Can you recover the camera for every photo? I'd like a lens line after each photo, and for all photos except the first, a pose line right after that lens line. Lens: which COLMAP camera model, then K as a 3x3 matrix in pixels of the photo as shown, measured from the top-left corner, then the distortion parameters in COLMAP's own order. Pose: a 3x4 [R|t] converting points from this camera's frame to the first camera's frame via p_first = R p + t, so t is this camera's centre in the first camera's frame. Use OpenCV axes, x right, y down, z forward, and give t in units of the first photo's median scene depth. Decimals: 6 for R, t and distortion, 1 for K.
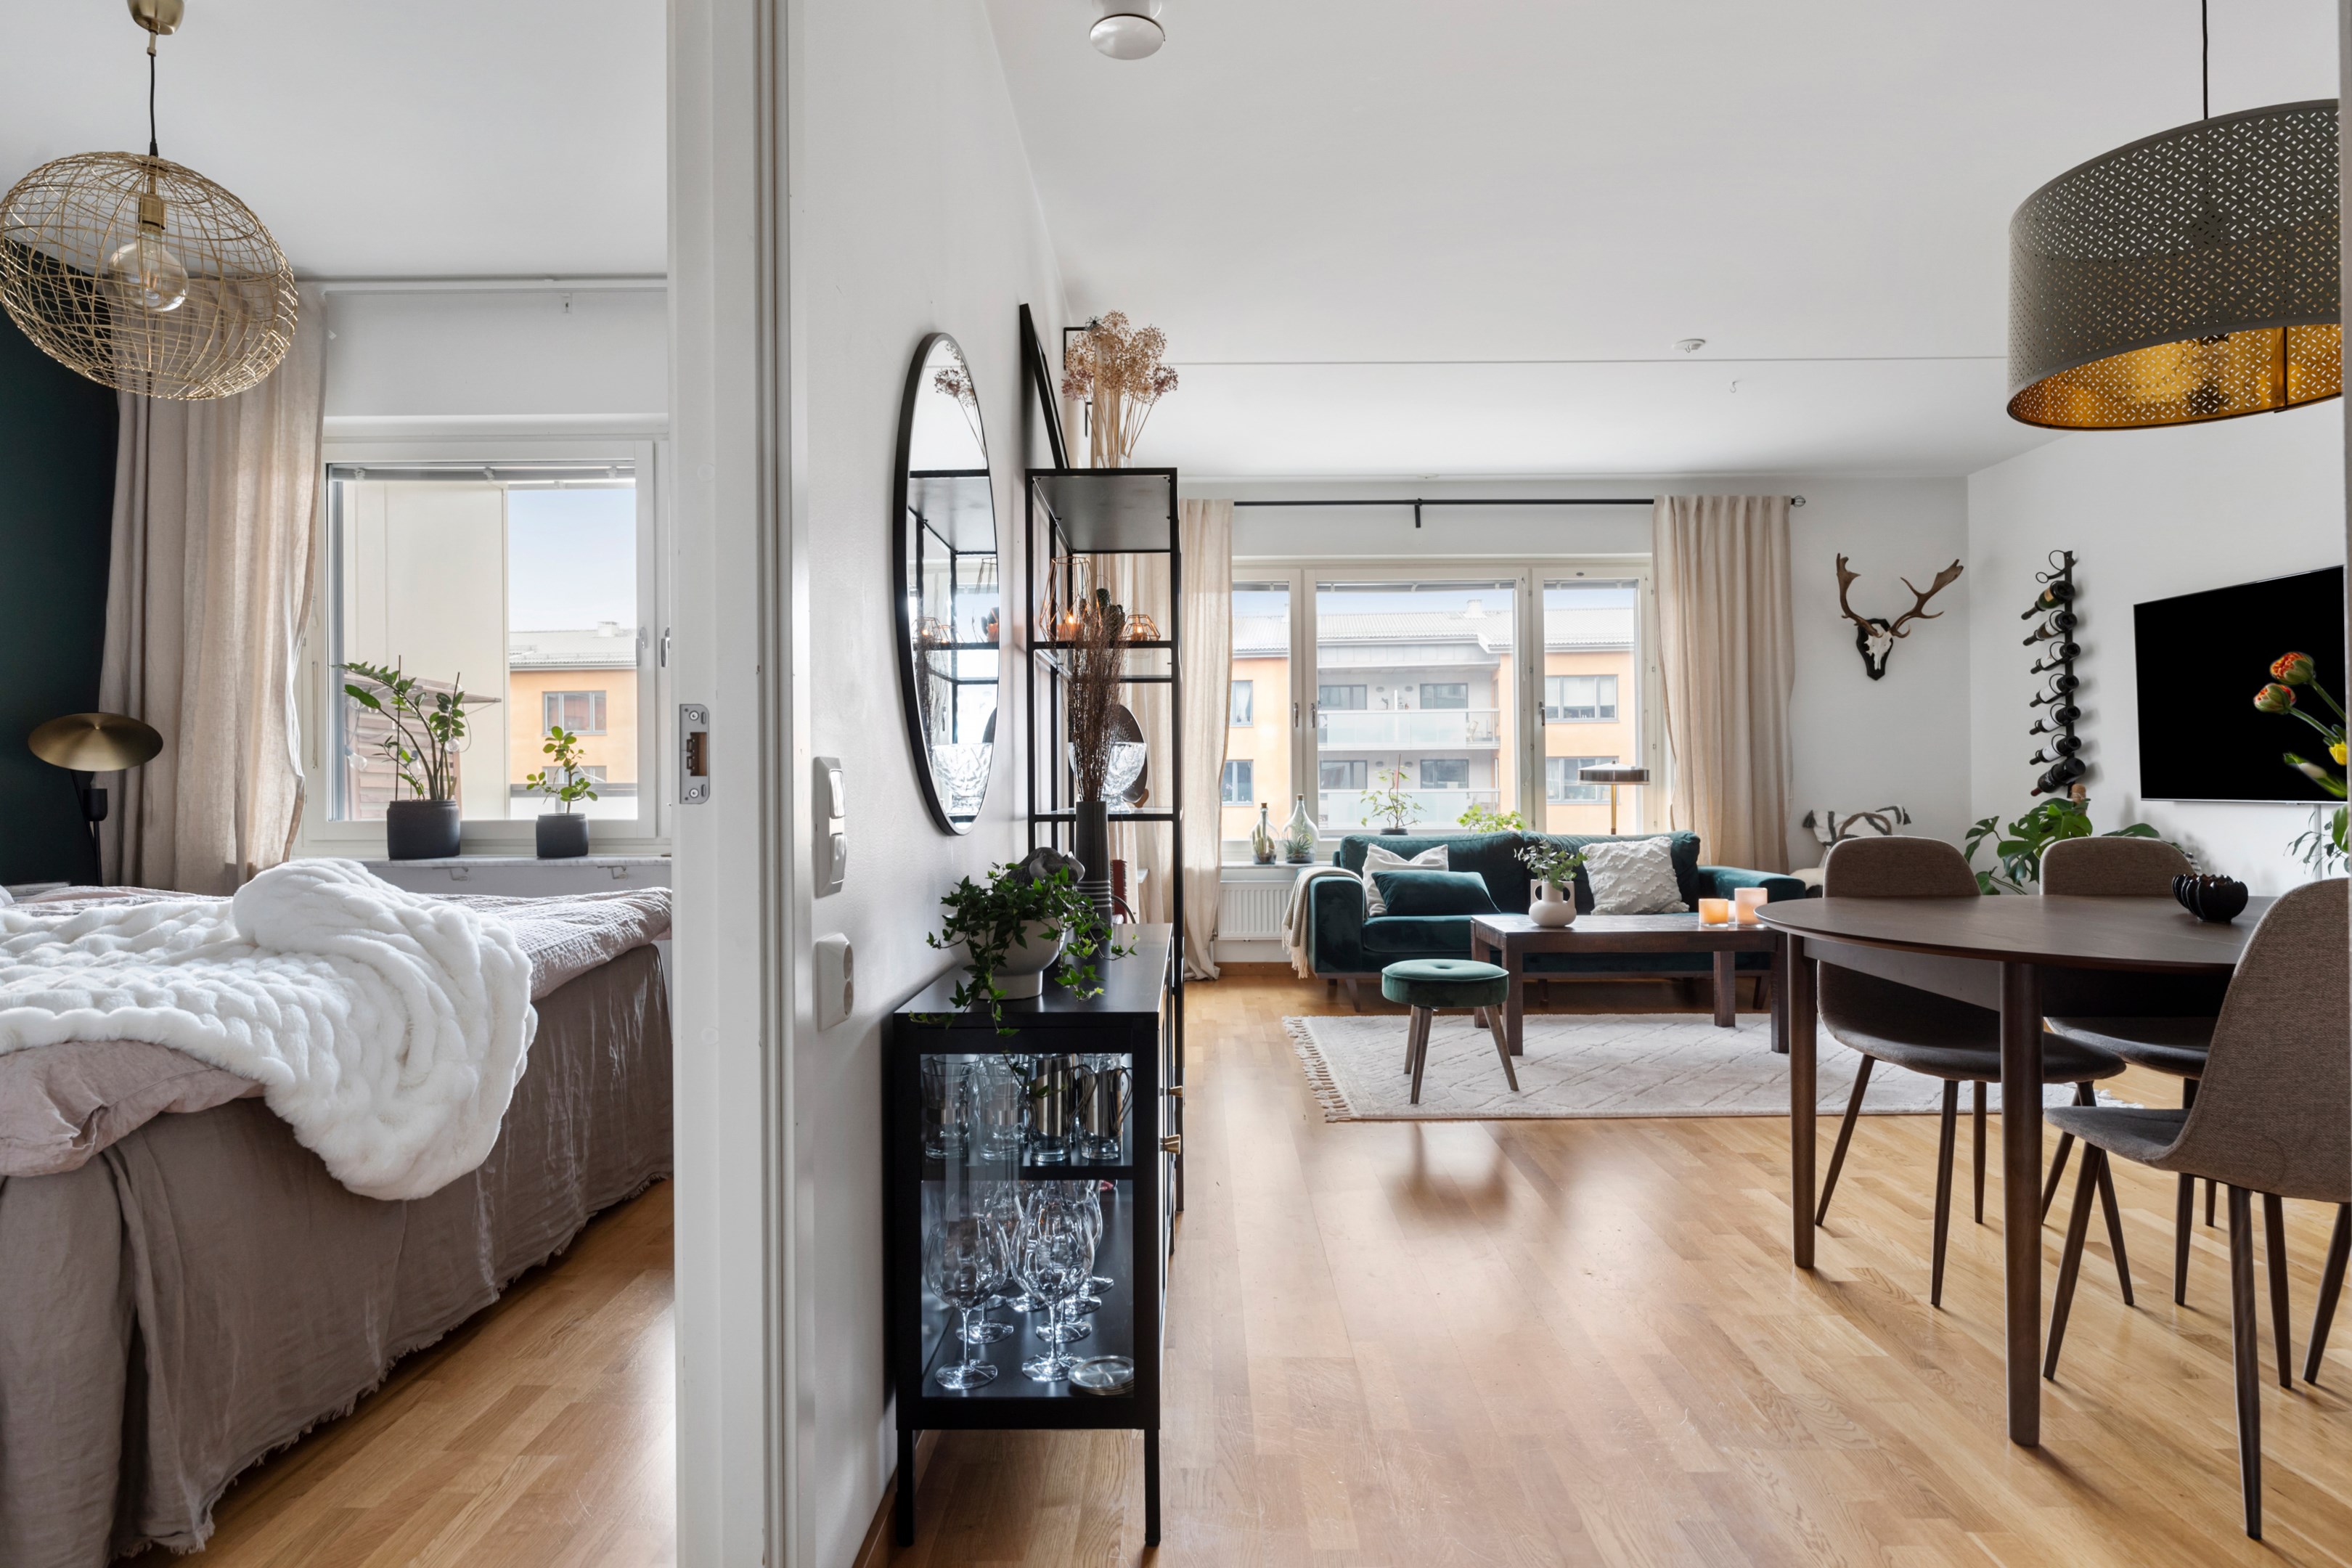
lens RADIAL K [[1239.4, 0, 1171.9], [0, 1239.4, 772.3], [0, 0, 1]] dist [-0.011142, 0.002000]
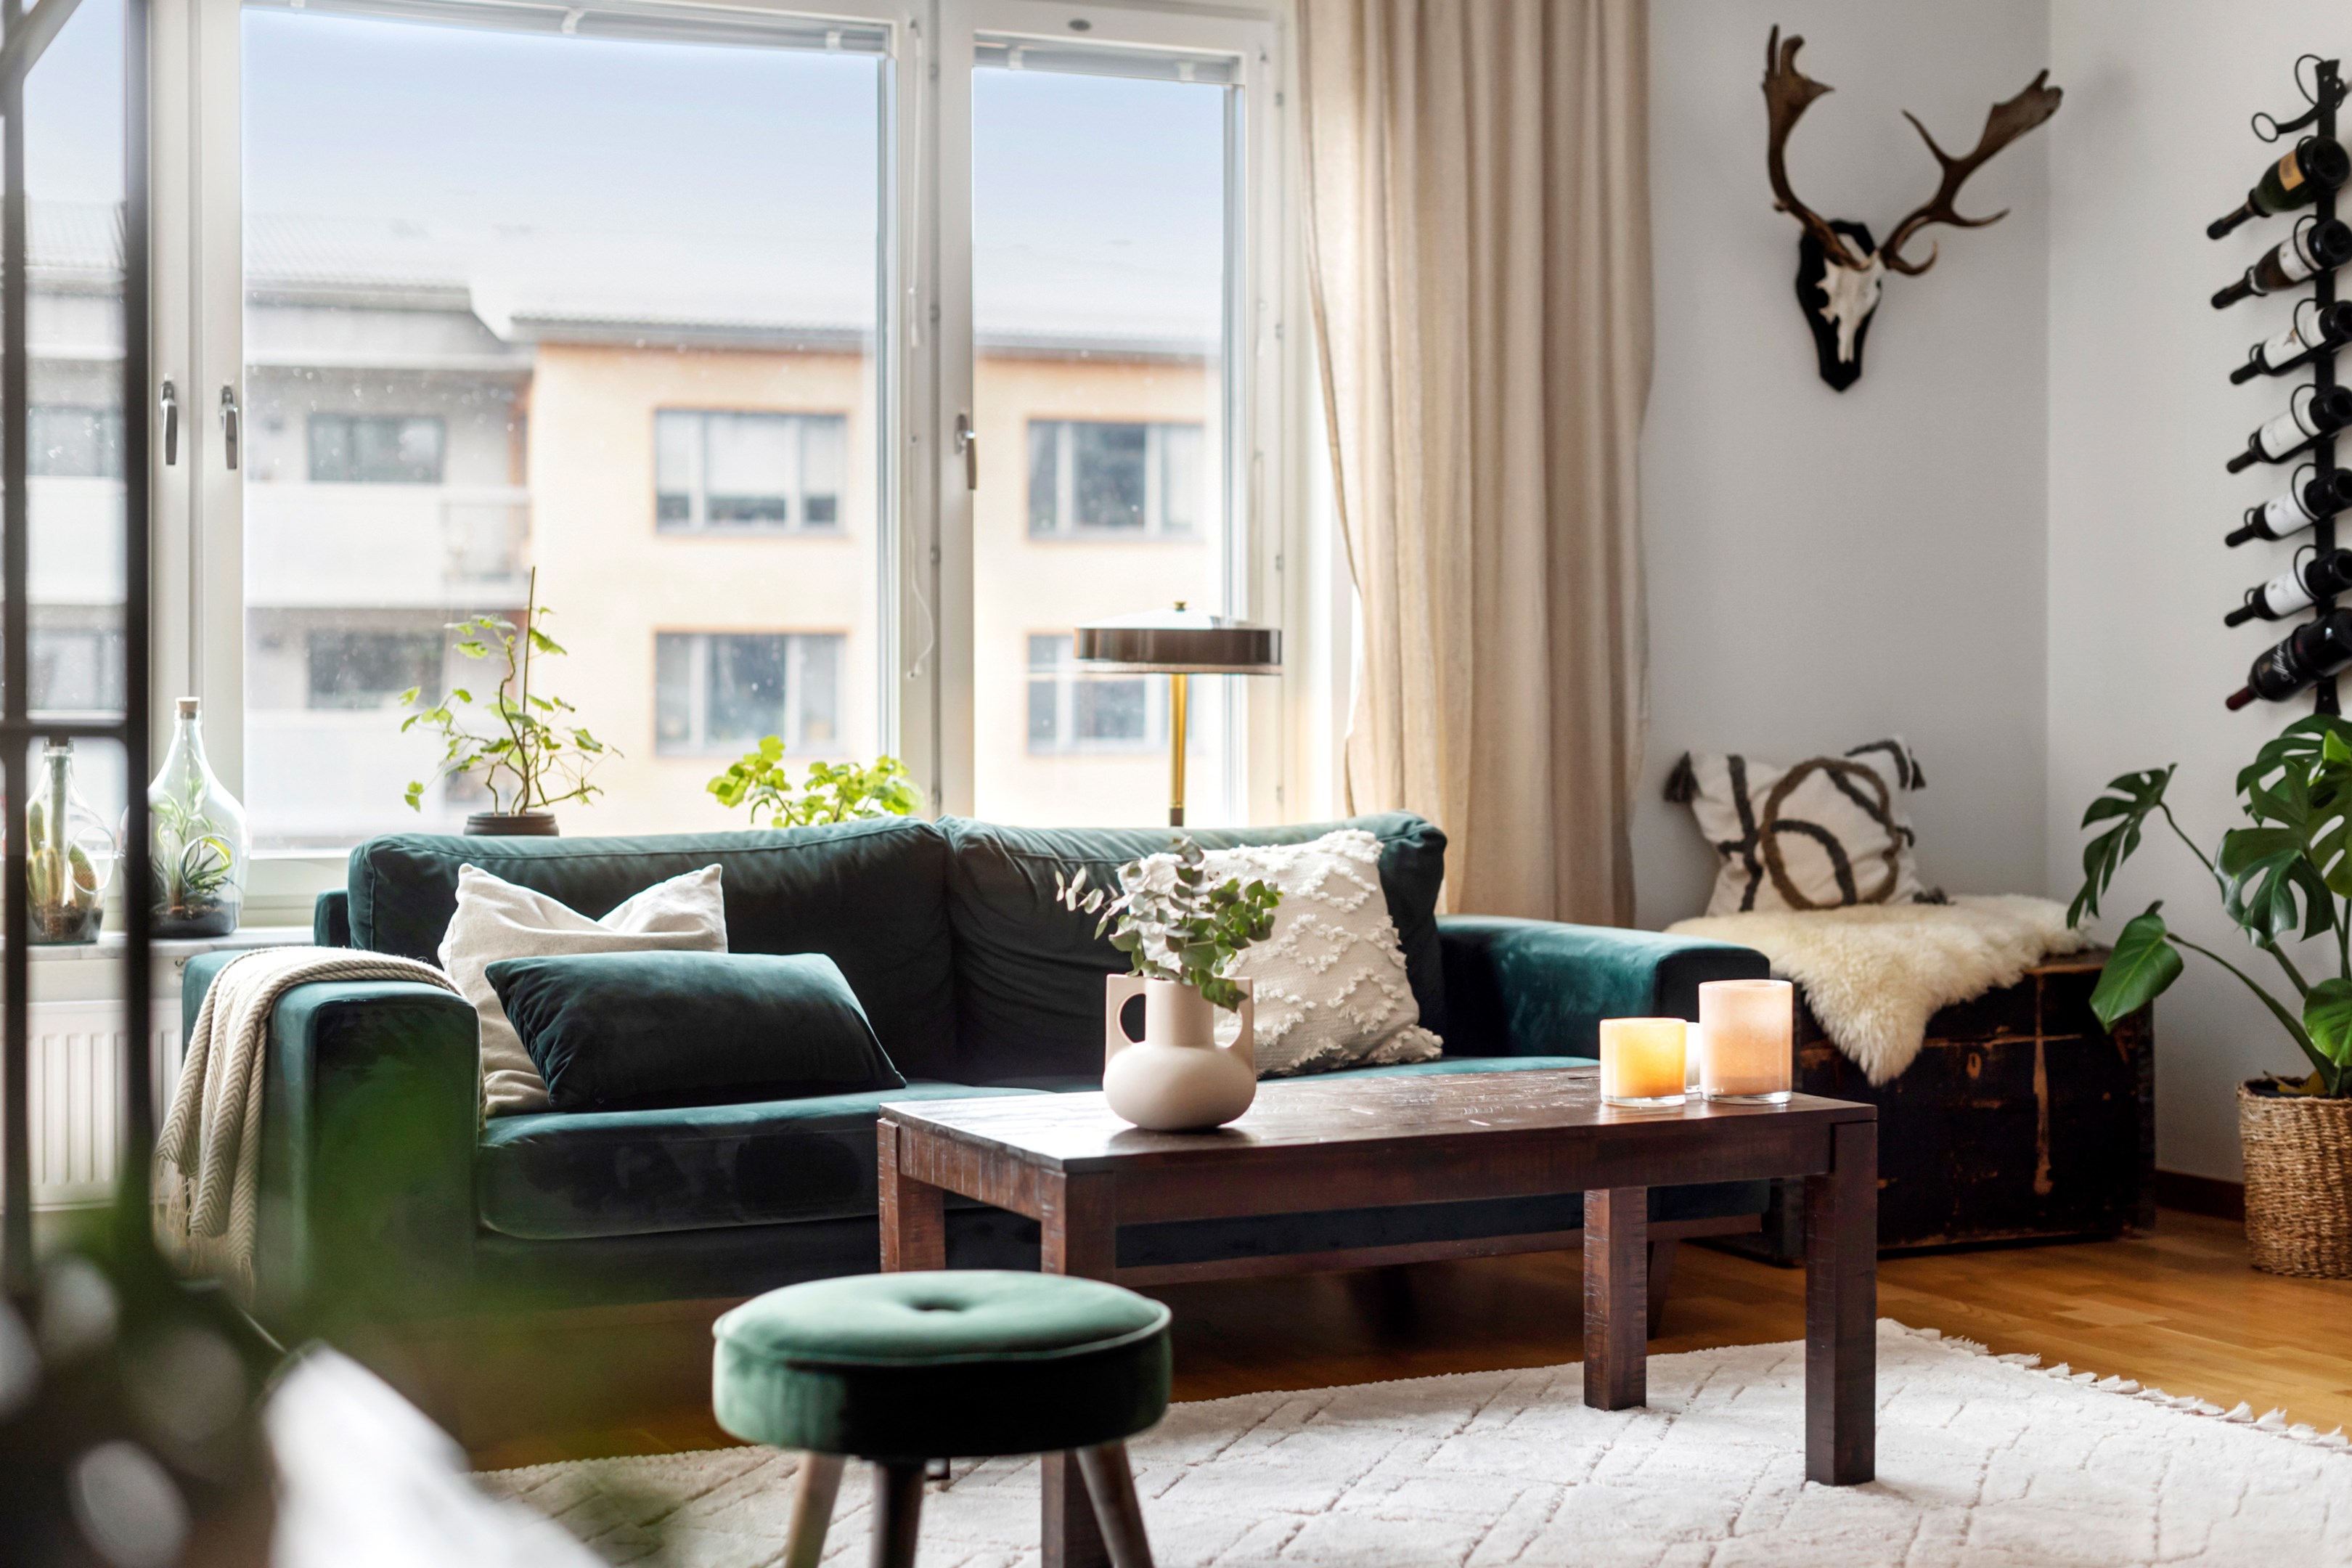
lens RADIAL K [[3427.6, 0, 1186.4], [0, 3427.6, 702.7], [0, 0, 1]] dist [0.001527, 0.000000]
pose [[0.896565, 0.005573, 0.442877, -0.047111], [-0.009308, 0.999937, 0.006260, 0.012954], [-0.442814, -0.009735, 0.896561, 0.204274]]
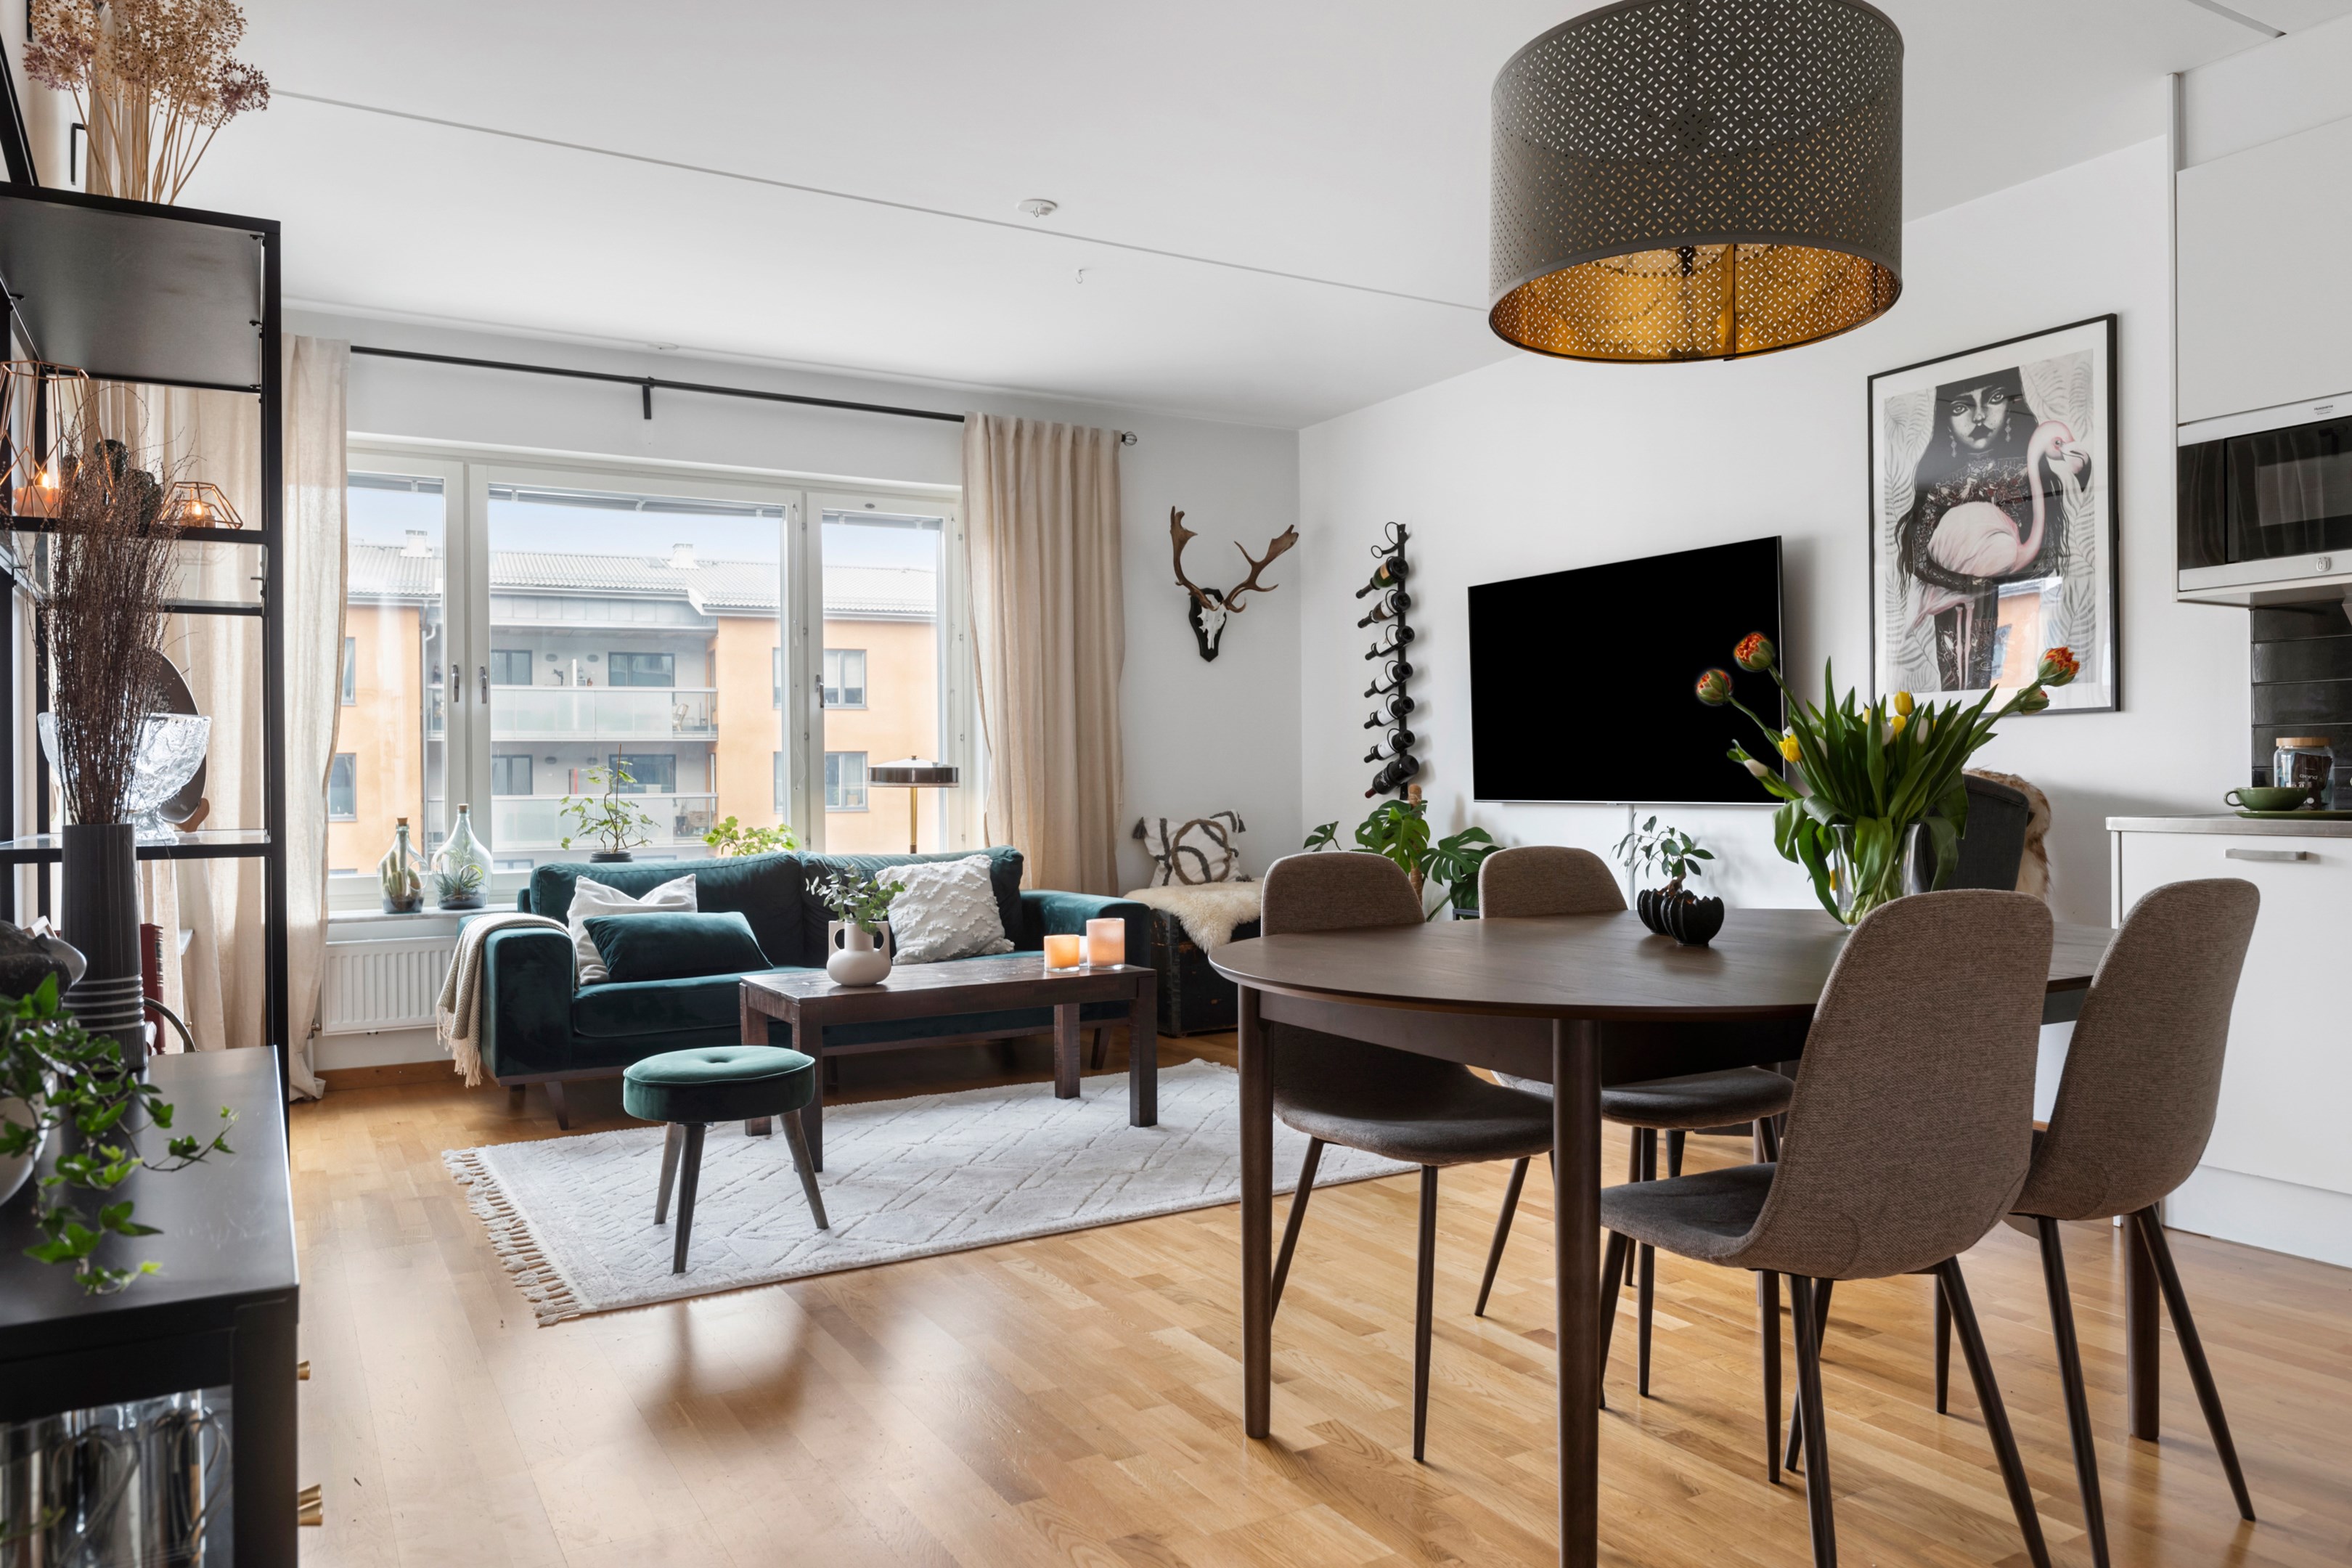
lens RADIAL K [[1594.6, 0, 1177.8], [0, 1594.6, 772.5], [0, 0, 1]] dist [-0.003722, 0.000246]
pose [[0.855798, 0.000030, 0.517310, -0.010398], [-0.000235, 1.000000, 0.000332, 0.000647], [-0.517310, -0.000405, 0.855798, 0.089444]]
